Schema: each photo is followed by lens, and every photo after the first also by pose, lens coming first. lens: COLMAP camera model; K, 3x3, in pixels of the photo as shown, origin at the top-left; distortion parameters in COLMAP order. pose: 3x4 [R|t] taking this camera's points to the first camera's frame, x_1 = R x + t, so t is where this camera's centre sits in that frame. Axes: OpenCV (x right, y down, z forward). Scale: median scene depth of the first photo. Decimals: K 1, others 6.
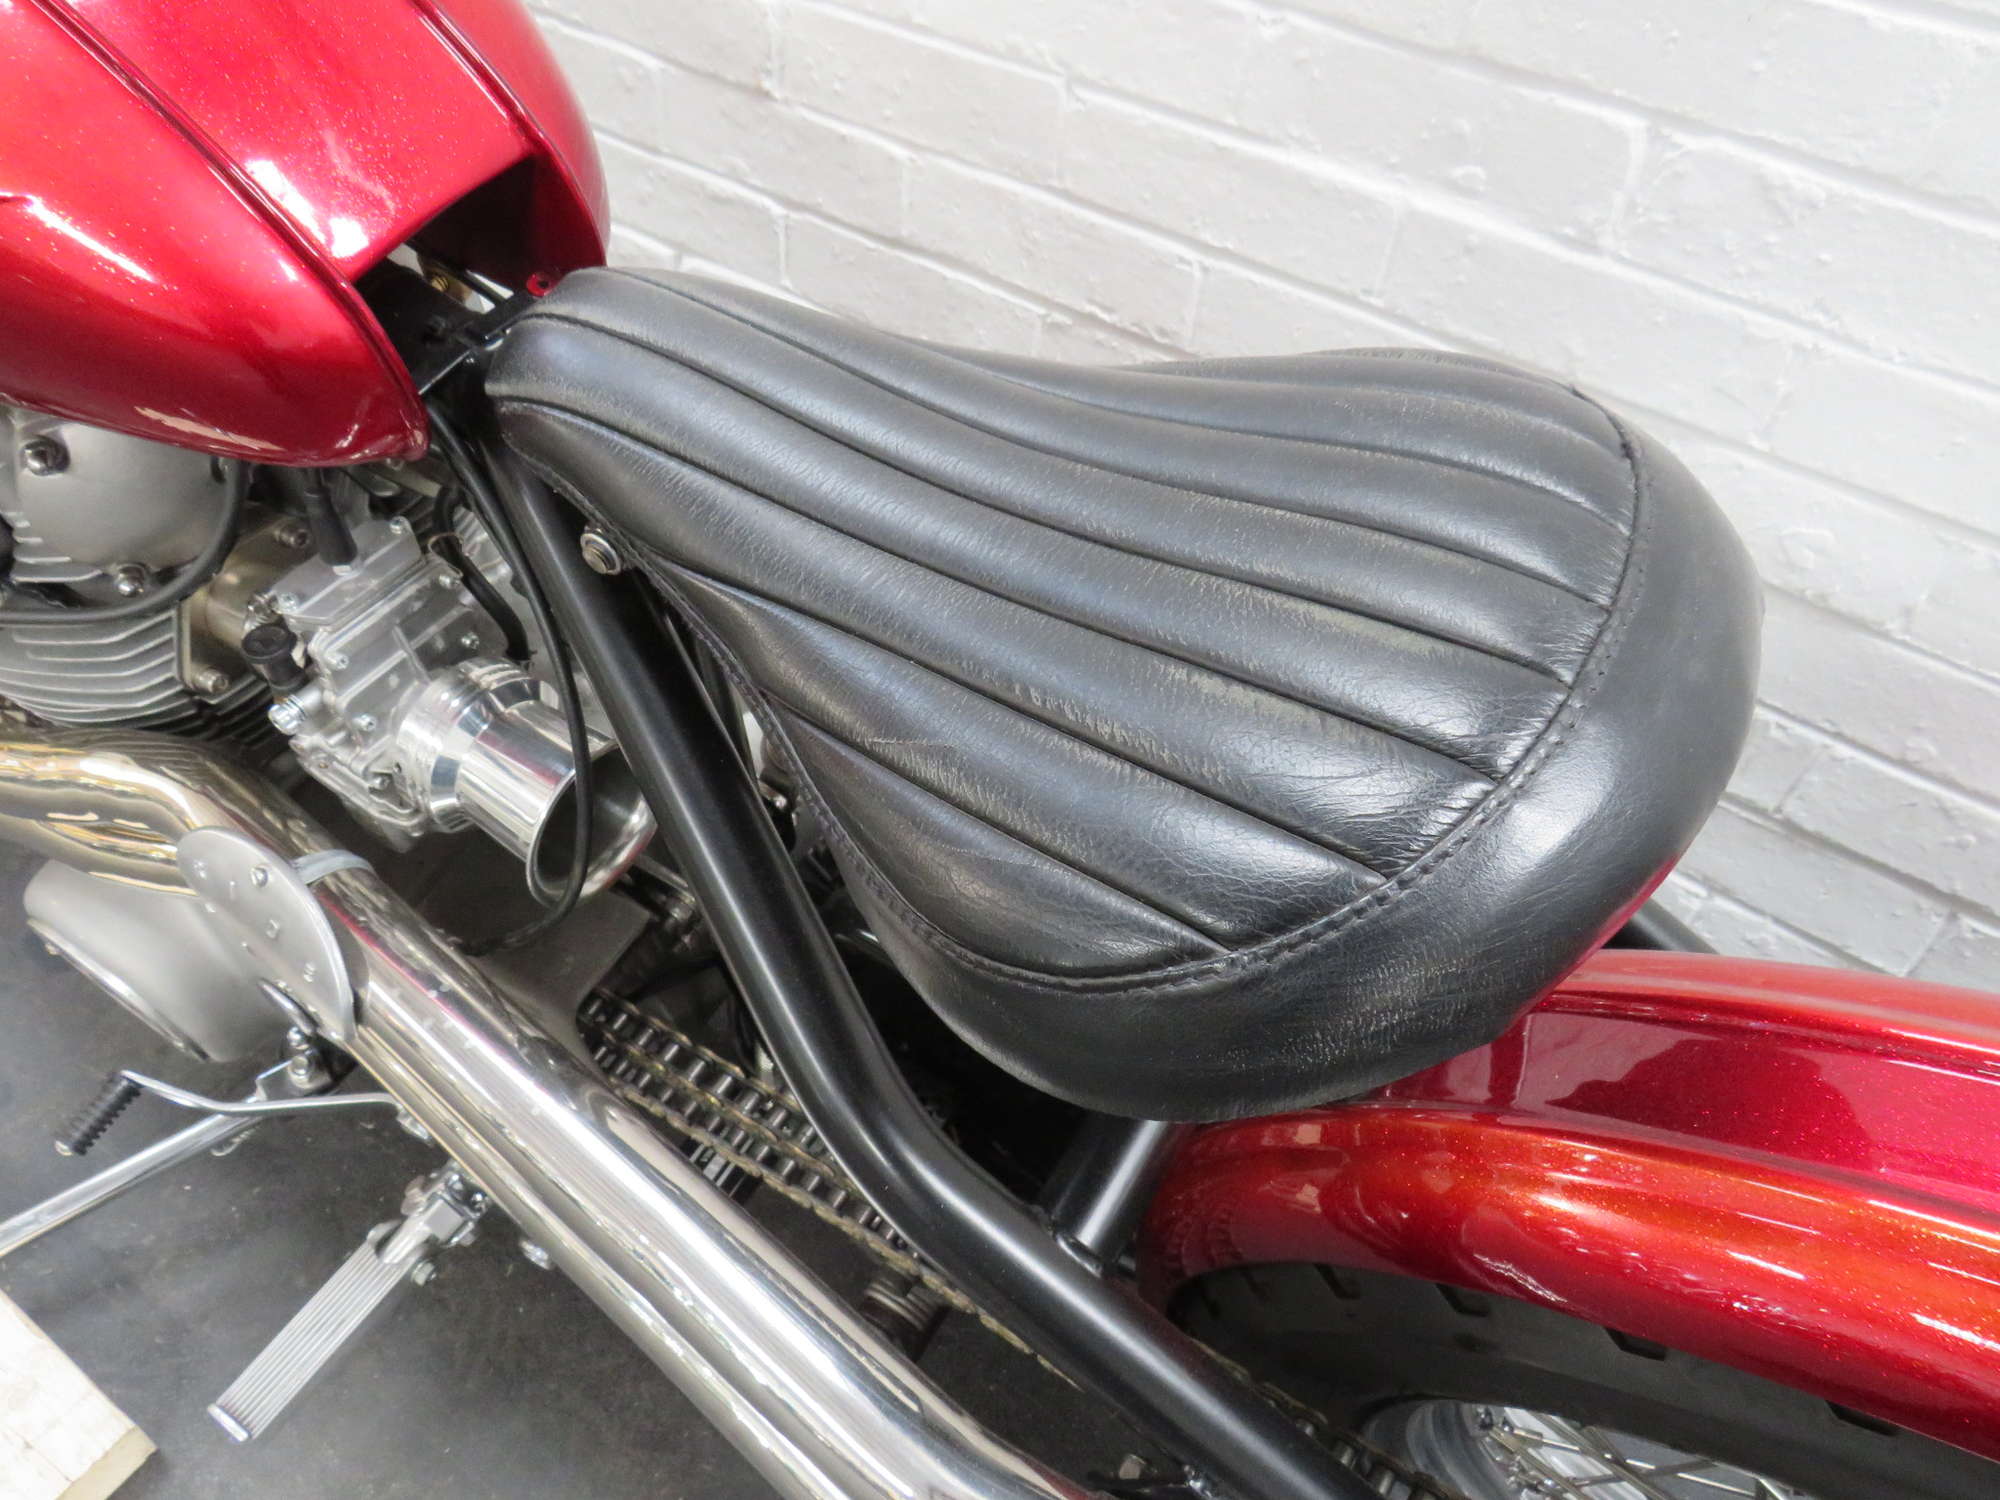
lens RADIAL K [[1407.0, 0, 1000.0], [0, 1407.0, 750.0], [0, 0, 1]] dist [-0.023032, 0.000973]
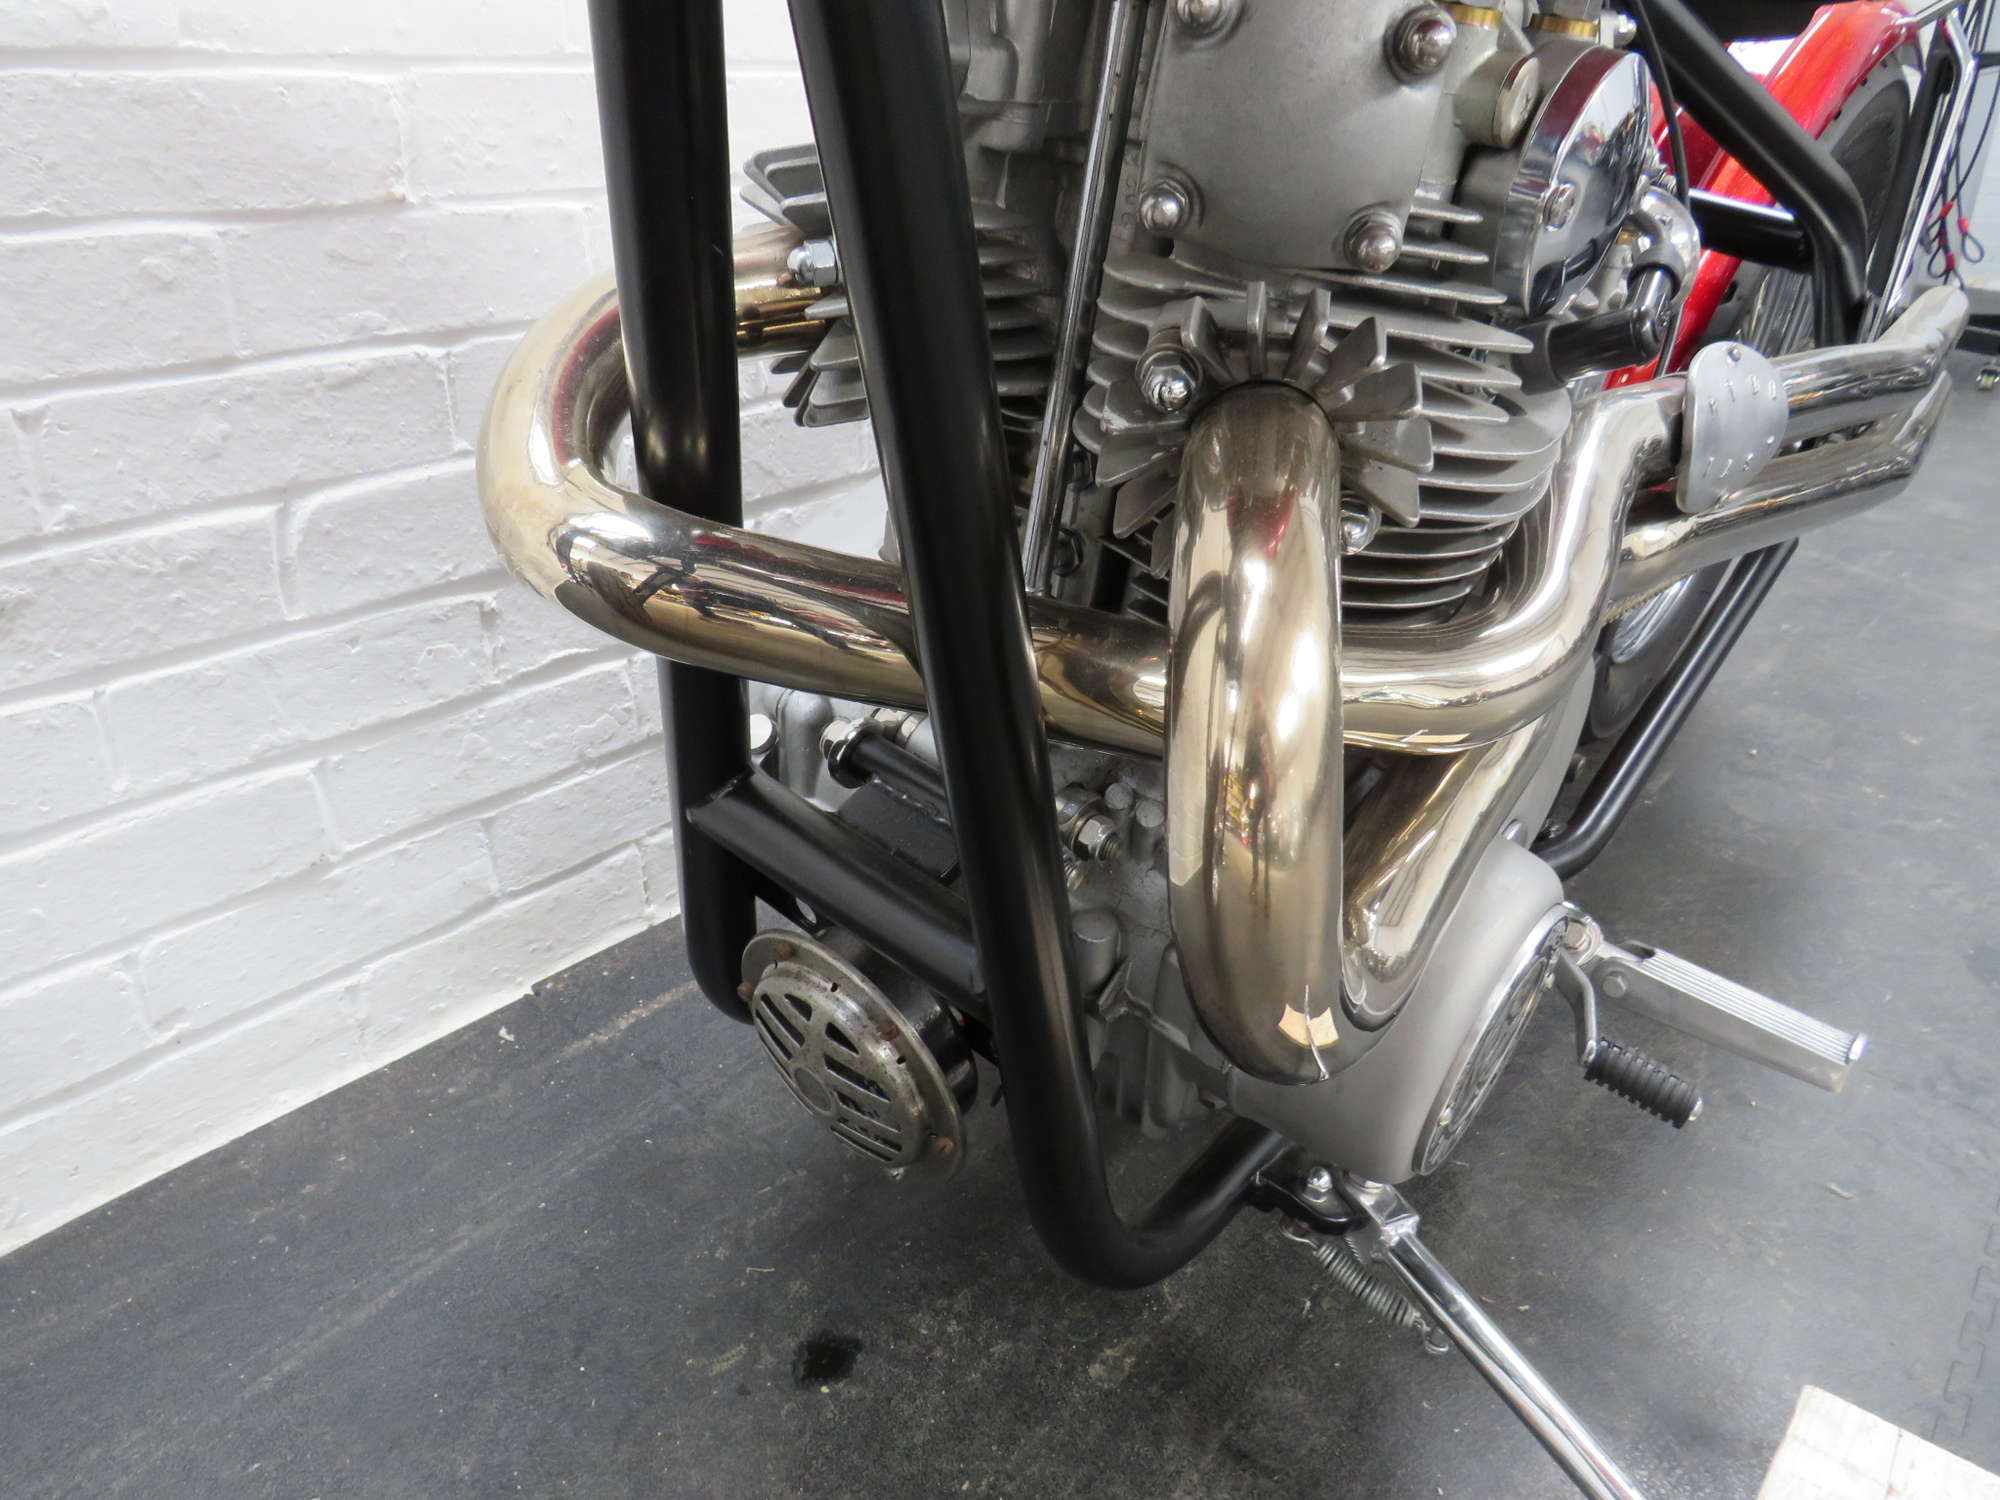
lens RADIAL K [[1407.0, 0, 1000.0], [0, 1407.0, 750.0], [0, 0, 1]] dist [-0.023032, 0.000973]
pose [[0.125519, -0.484391, 0.865800, -1.129583], [0.722321, 0.642852, 0.254939, -0.265843], [-0.680071, 0.593386, 0.430576, 0.721331]]
